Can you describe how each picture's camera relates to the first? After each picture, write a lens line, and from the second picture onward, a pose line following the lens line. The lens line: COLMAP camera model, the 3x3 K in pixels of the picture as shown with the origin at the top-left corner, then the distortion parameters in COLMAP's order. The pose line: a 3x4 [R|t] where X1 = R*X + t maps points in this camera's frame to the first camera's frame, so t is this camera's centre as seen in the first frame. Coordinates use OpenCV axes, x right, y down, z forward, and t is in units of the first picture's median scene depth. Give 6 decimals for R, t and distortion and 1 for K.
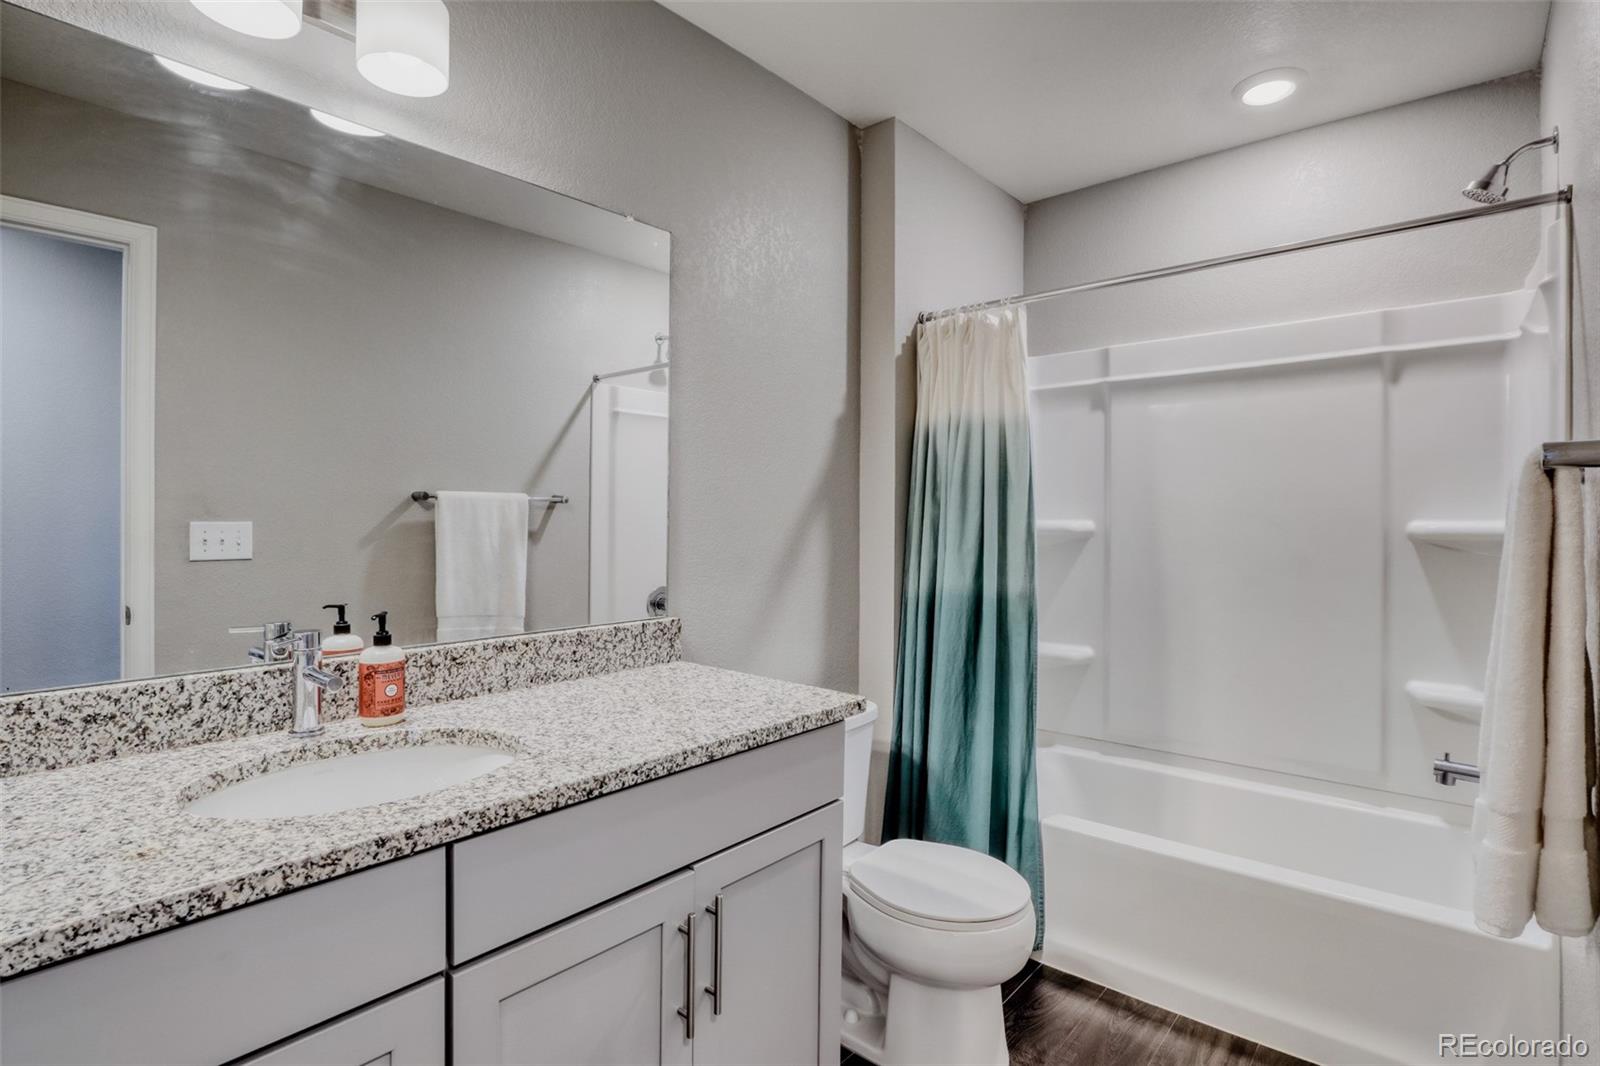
lens RADIAL K [[793.3, 0, 799.0], [0, 793.3, 526.1], [0, 0, 1]] dist [-0.024759, 0.003436]
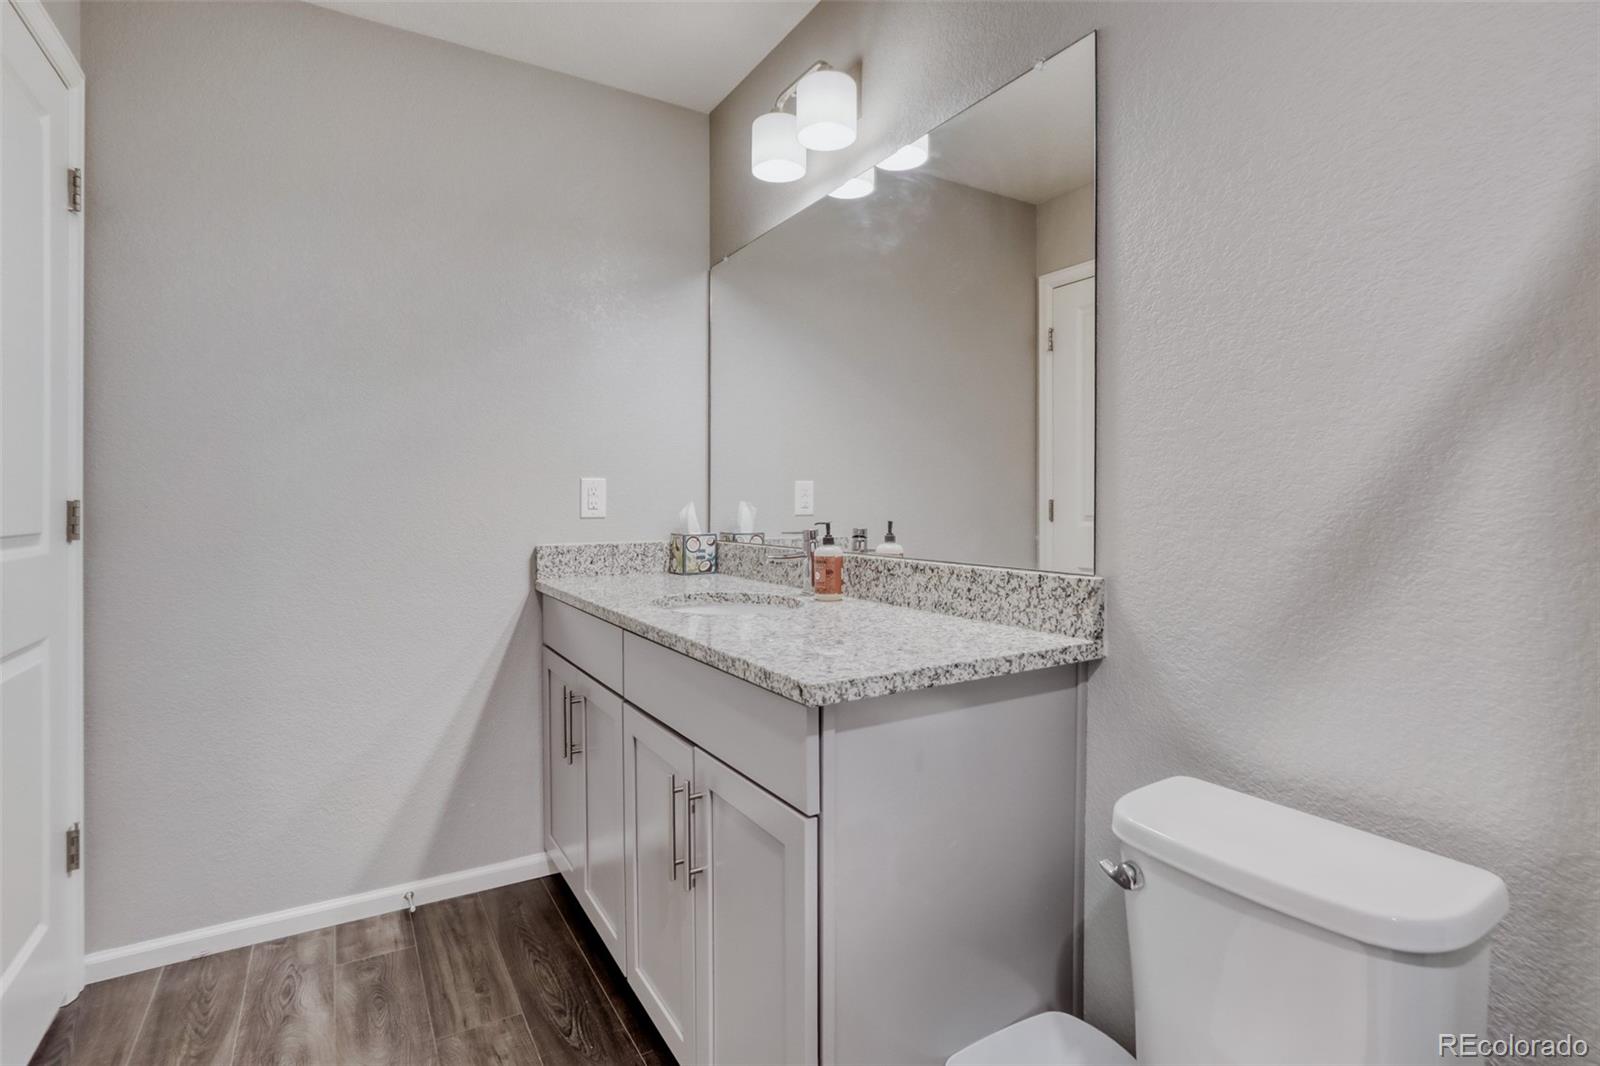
lens RADIAL K [[793.3, 0, 839.7], [0, 793.3, 508.4], [0, 0, 1]] dist [-0.024759, 0.003436]
pose [[-0.296146, -0.002290, -0.955140, 0.667295], [-0.013524, 0.999907, 0.001795, 0.065777], [0.955047, 0.013449, -0.296150, 1.155007]]
